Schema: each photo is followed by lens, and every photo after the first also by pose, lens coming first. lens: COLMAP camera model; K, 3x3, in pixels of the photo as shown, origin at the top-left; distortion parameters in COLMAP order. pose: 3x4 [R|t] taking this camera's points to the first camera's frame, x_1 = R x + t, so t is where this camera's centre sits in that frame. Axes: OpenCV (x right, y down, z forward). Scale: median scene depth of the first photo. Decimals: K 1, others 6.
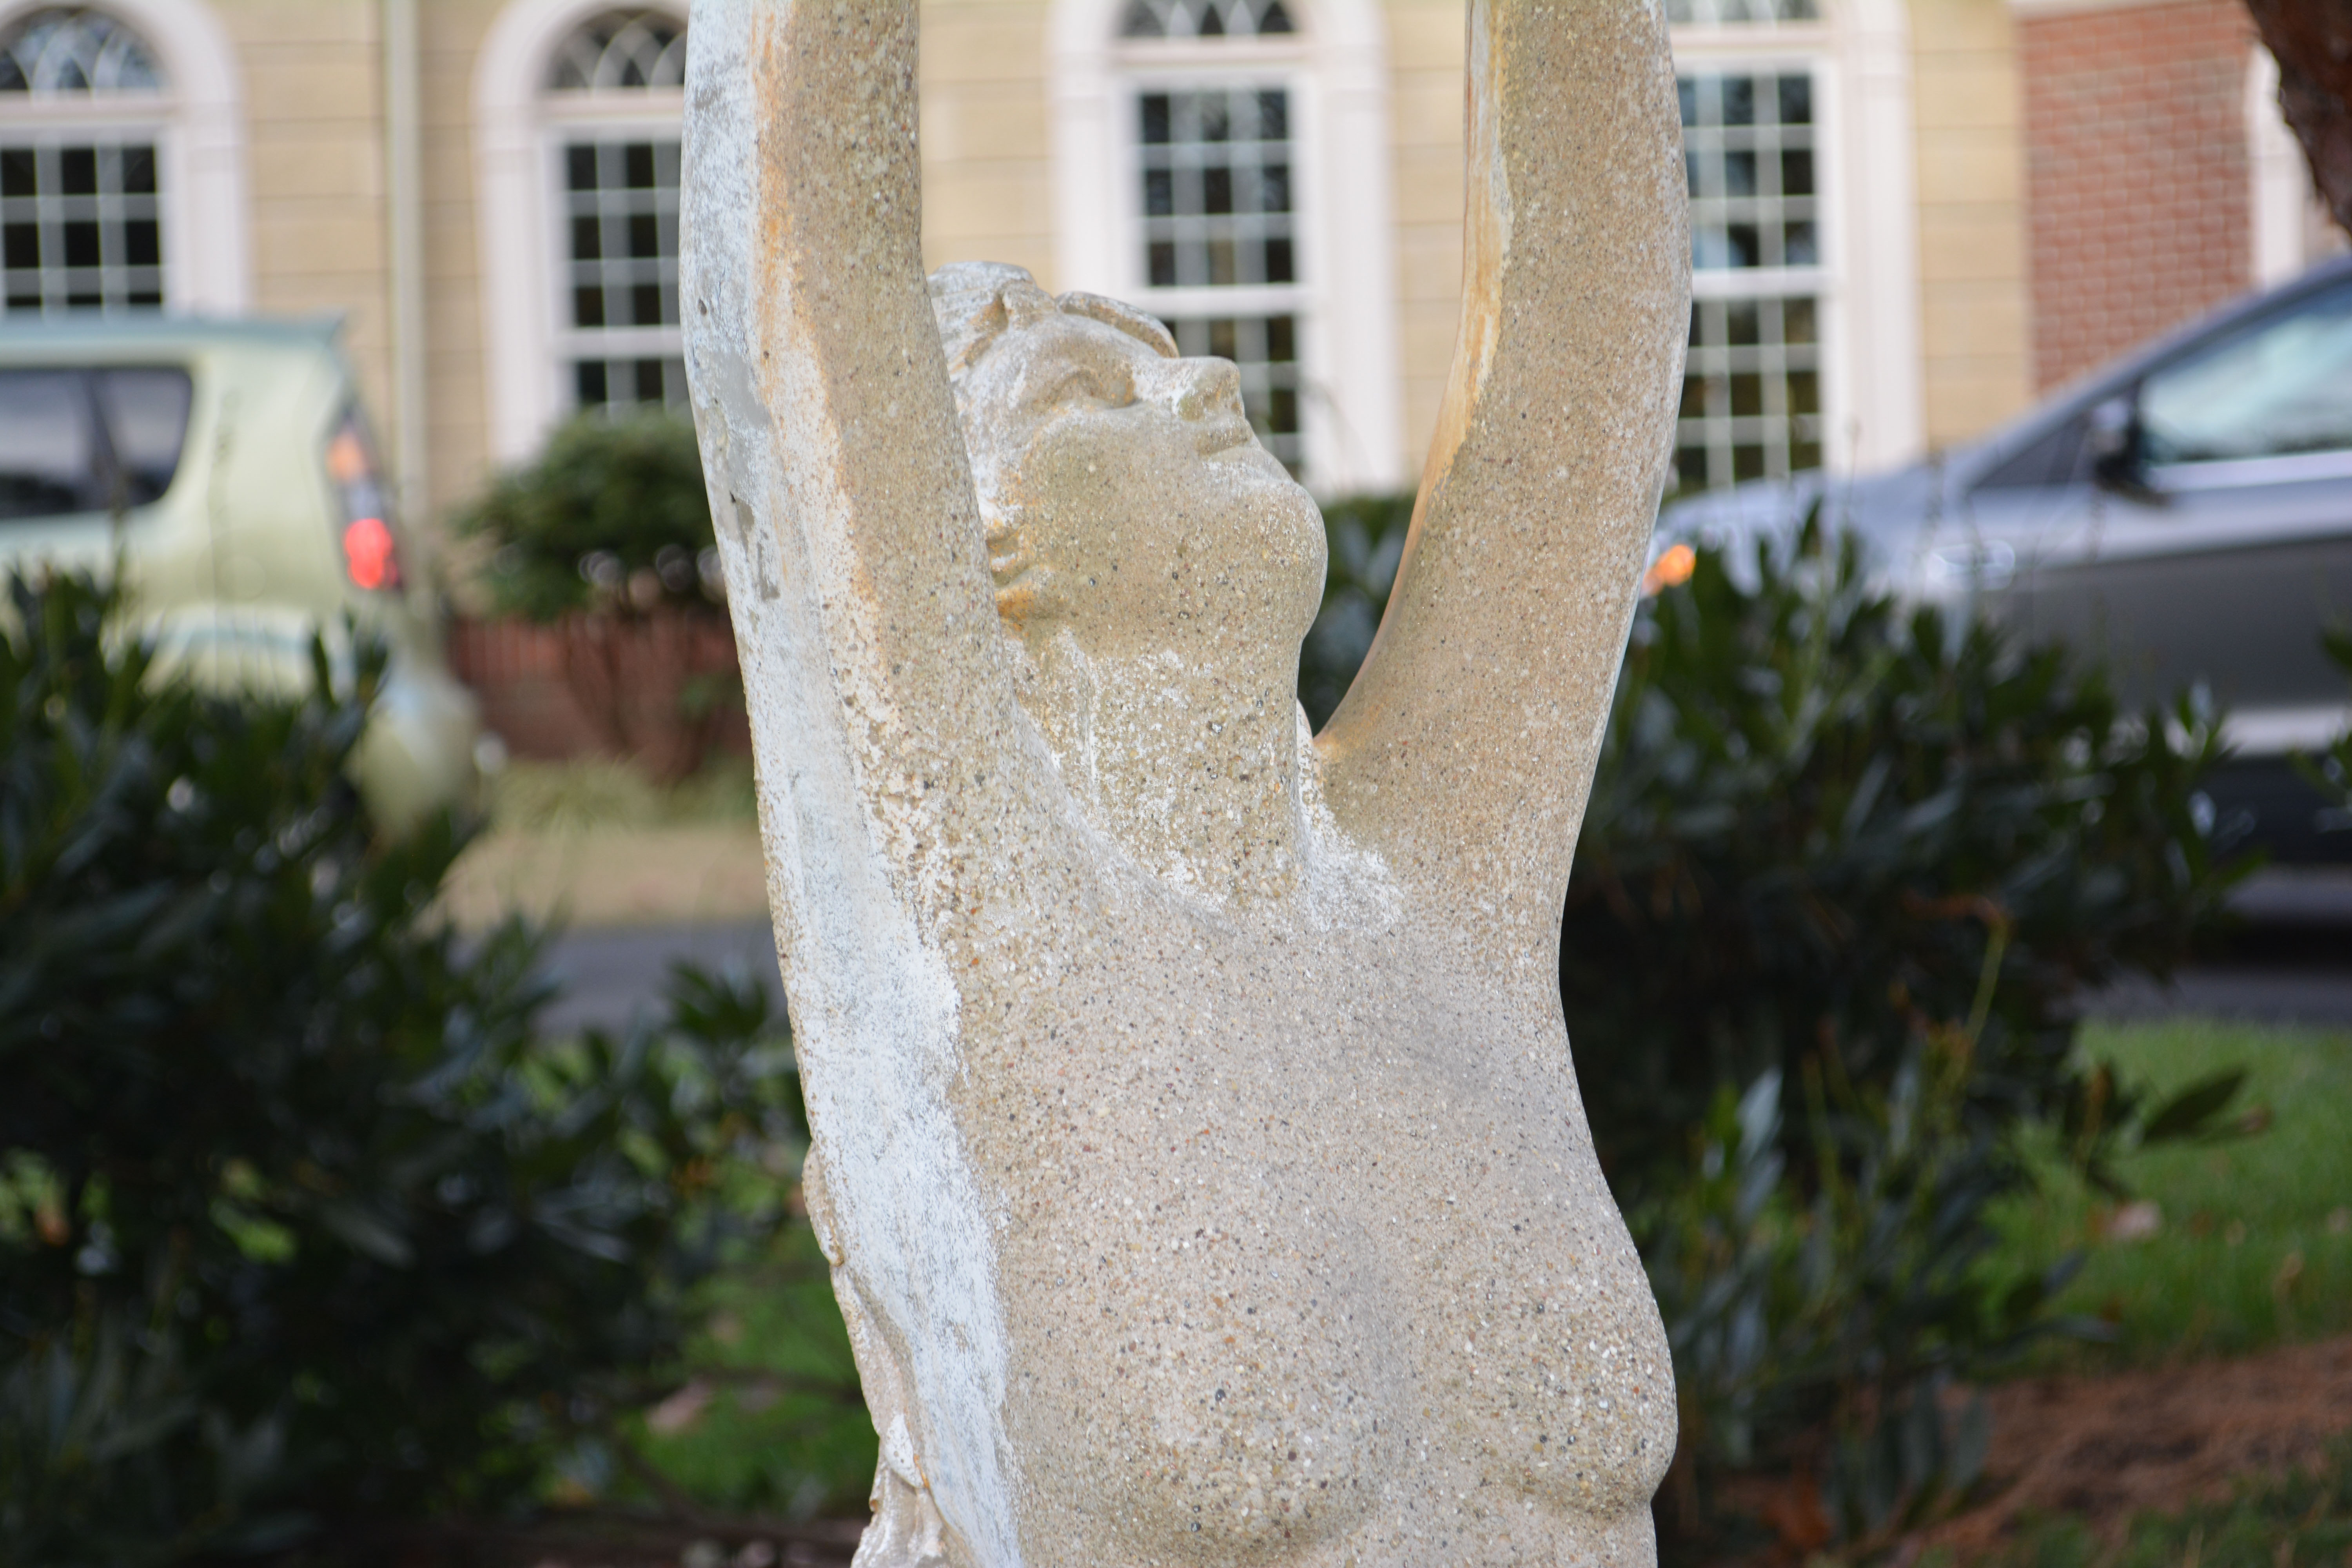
lens RADIAL K [[5296.4, 0, 1176.0], [0, 5296.4, 784.0], [0, 0, 1]] dist [0.041102, 0.020661]
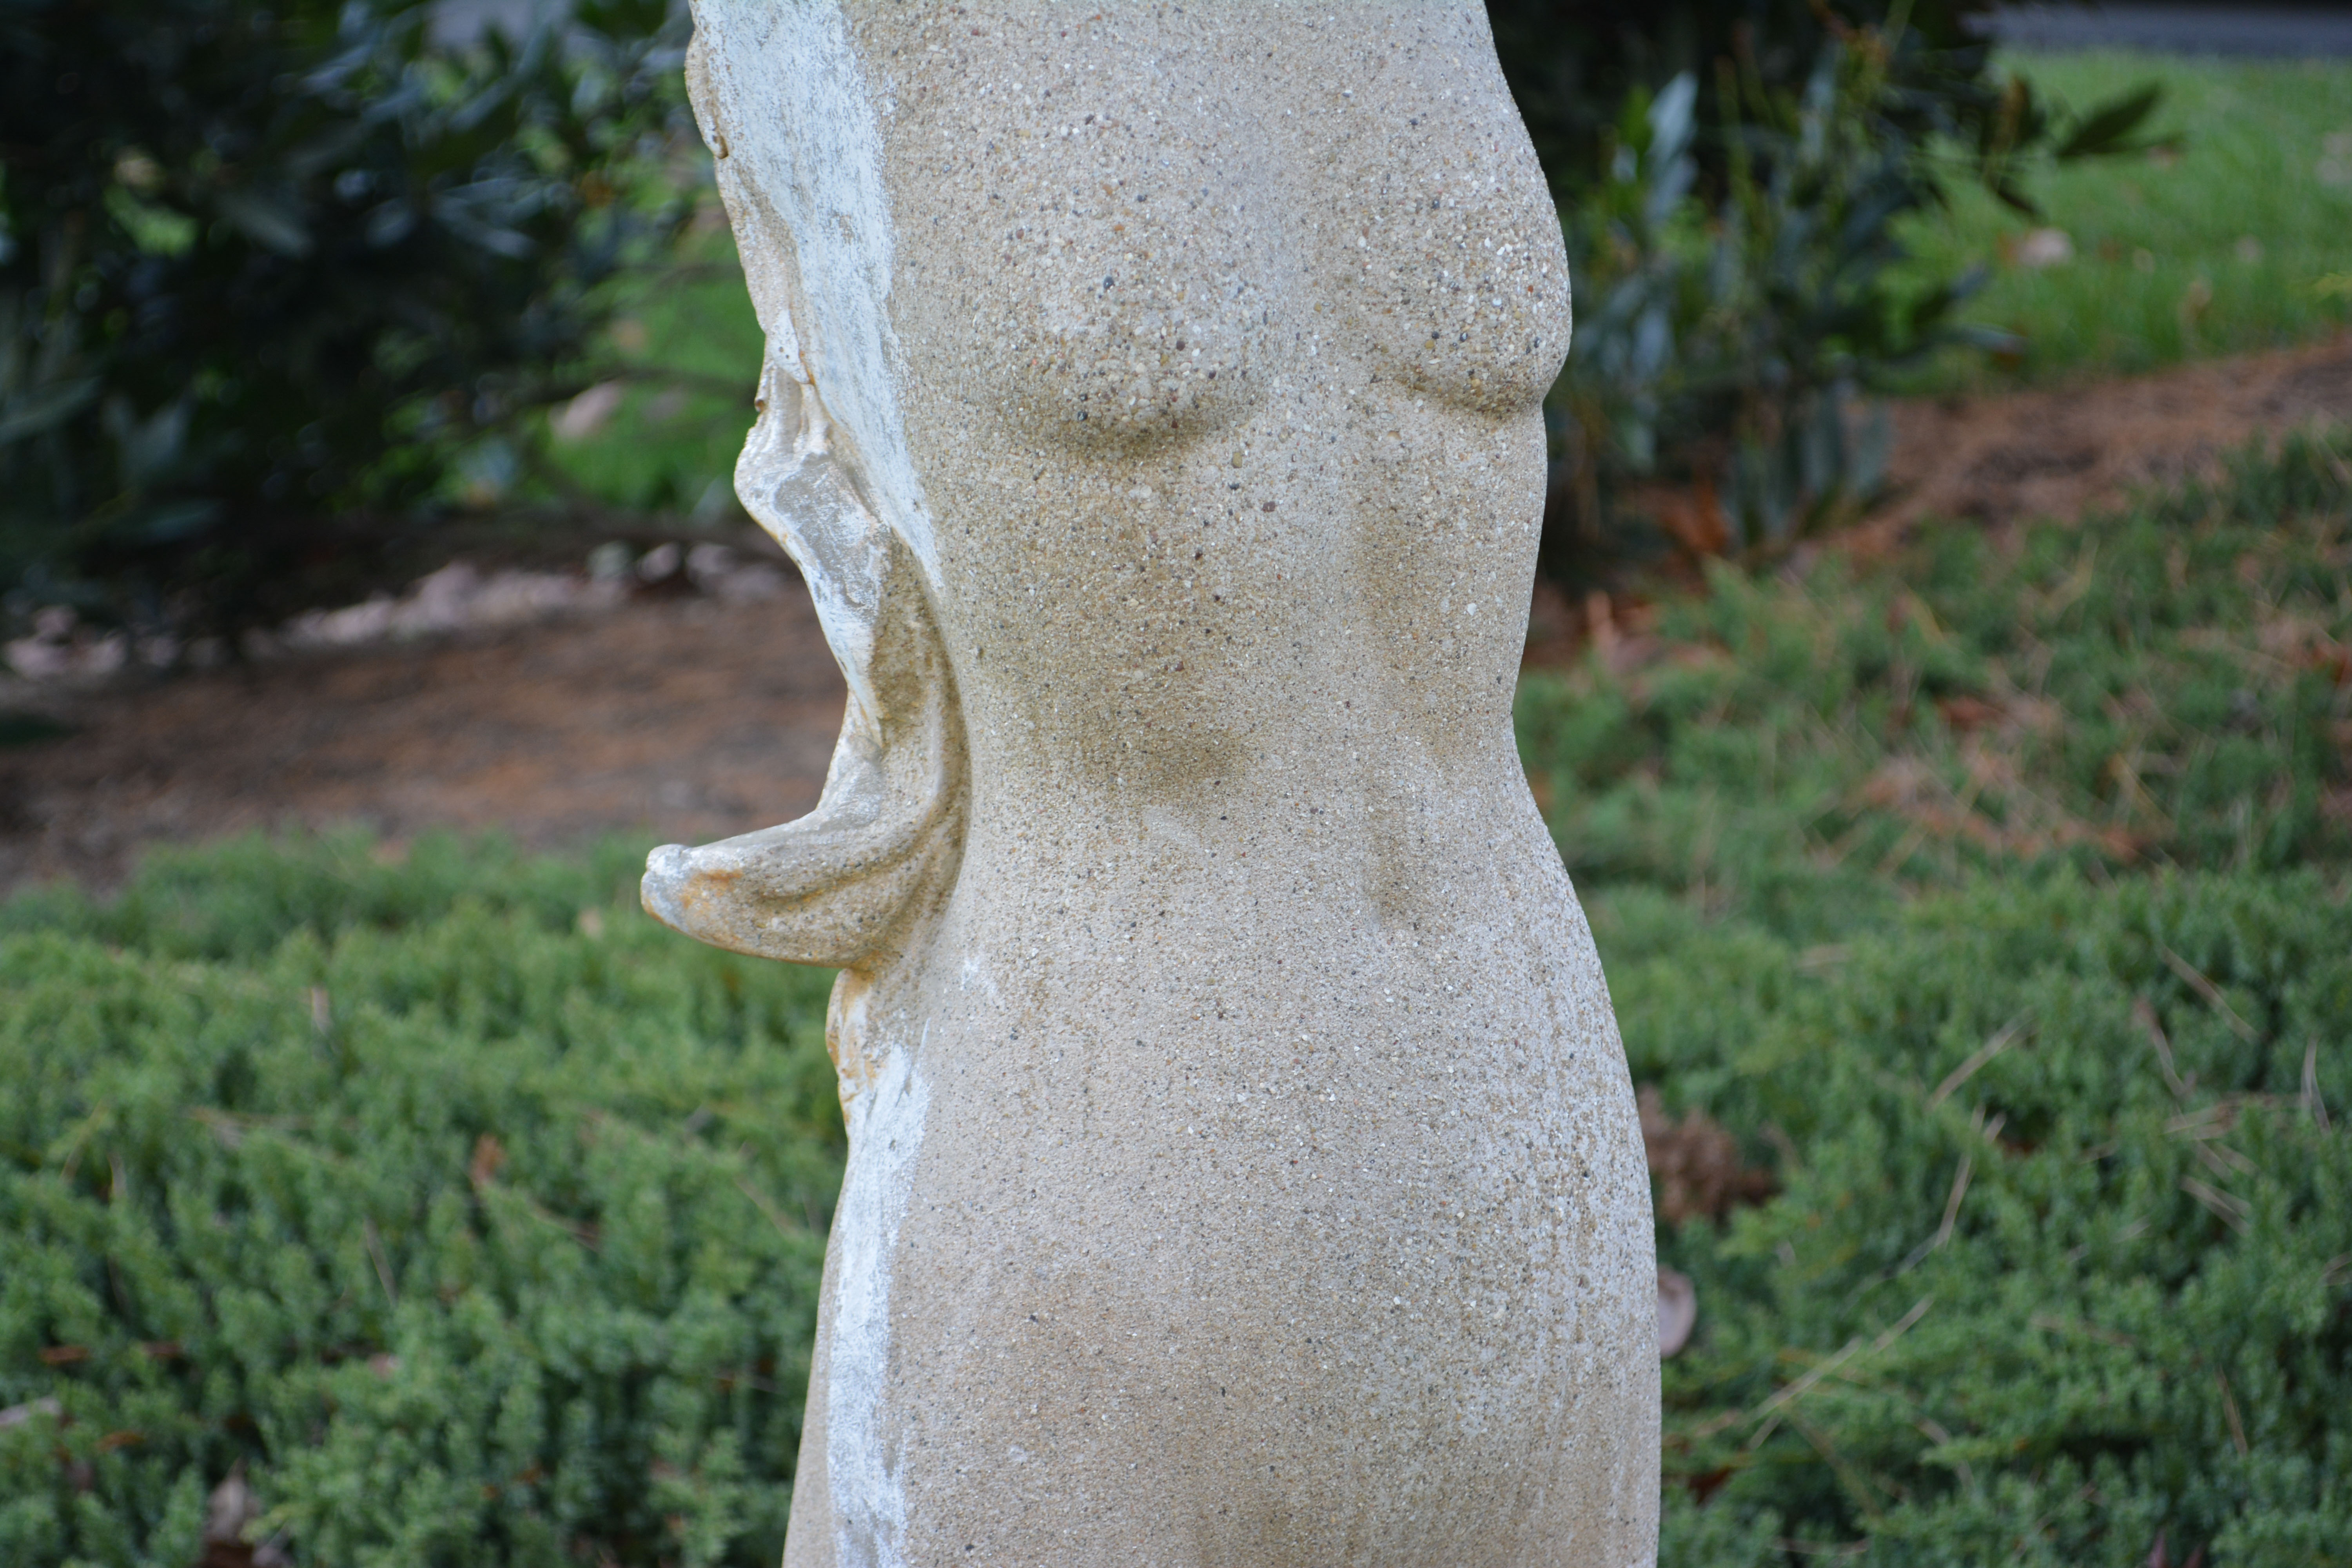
lens RADIAL K [[5296.4, 0, 1176.0], [0, 5296.4, 784.0], [0, 0, 1]] dist [0.041102, 0.020661]
pose [[0.999787, 0.010726, 0.017619, 0.004364], [-0.013698, 0.983871, 0.178352, 0.029956], [-0.015422, -0.178555, 0.983809, 0.013495]]
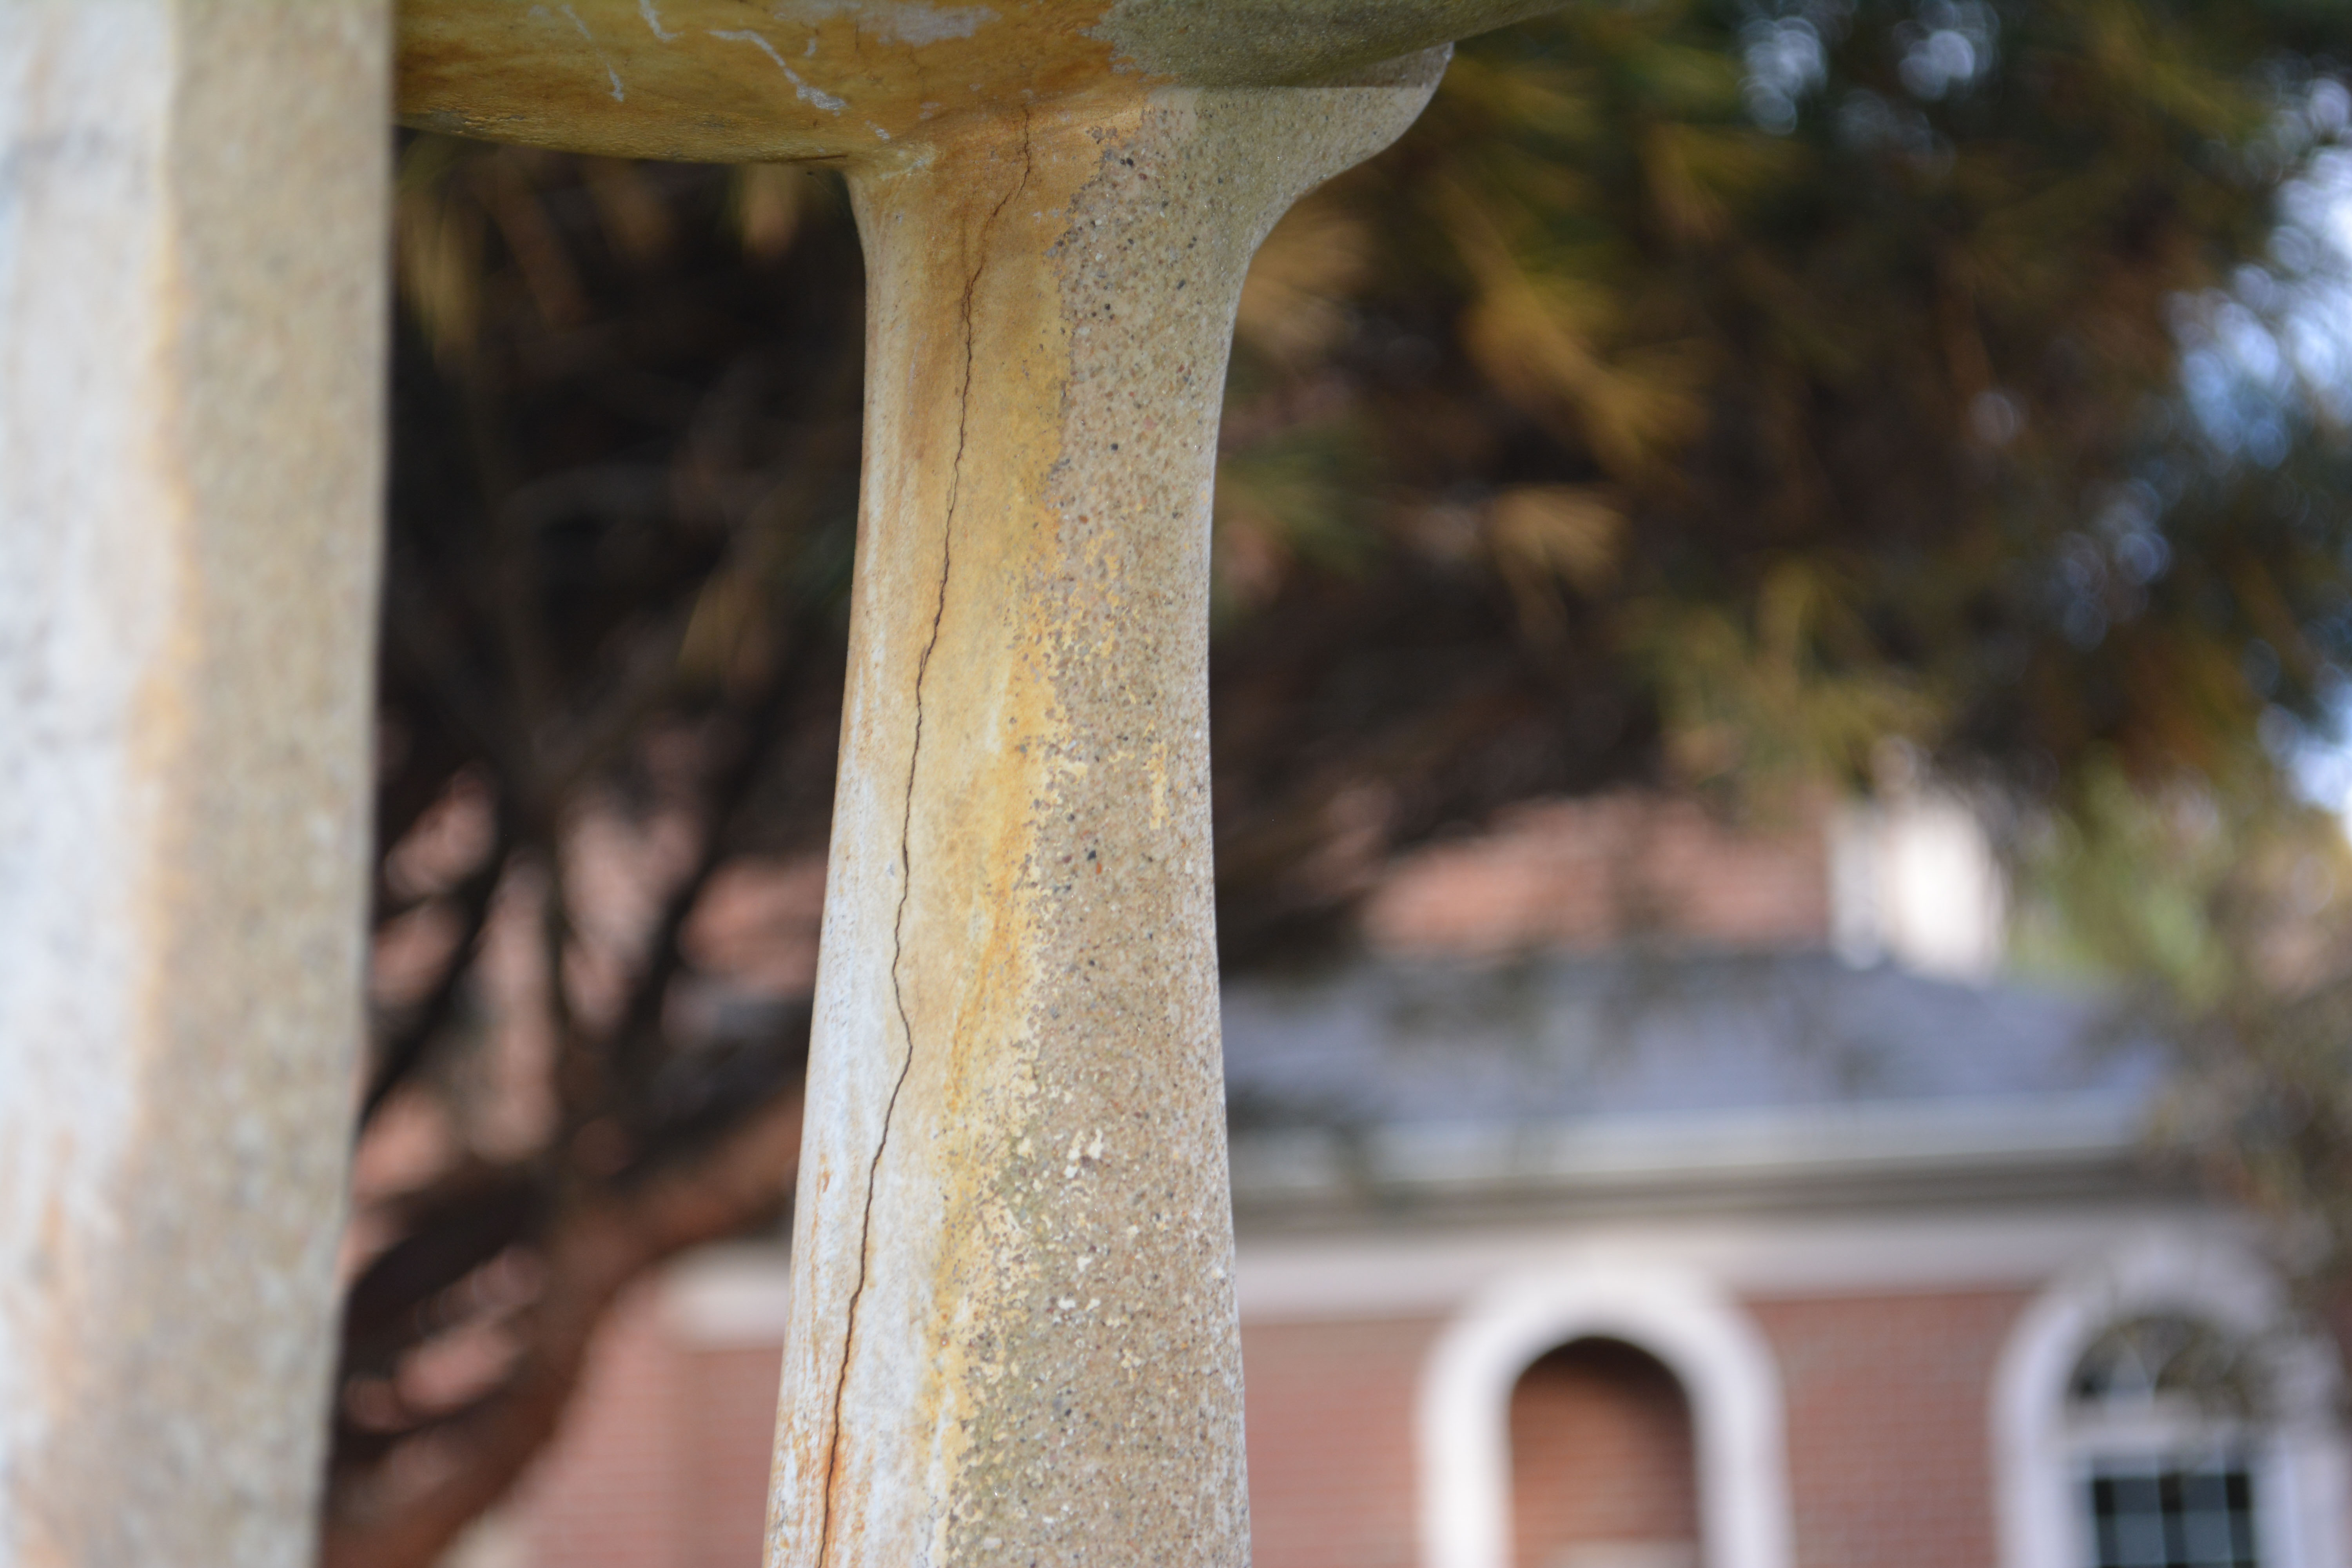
lens RADIAL K [[5296.4, 0, 1176.0], [0, 5296.4, 784.0], [0, 0, 1]] dist [0.041102, 0.020661]
pose [[0.832574, 0.133395, 0.537612, -0.186084], [0.016659, 0.964100, -0.265016, -0.059720], [-0.553663, 0.229602, 0.800462, 0.567109]]
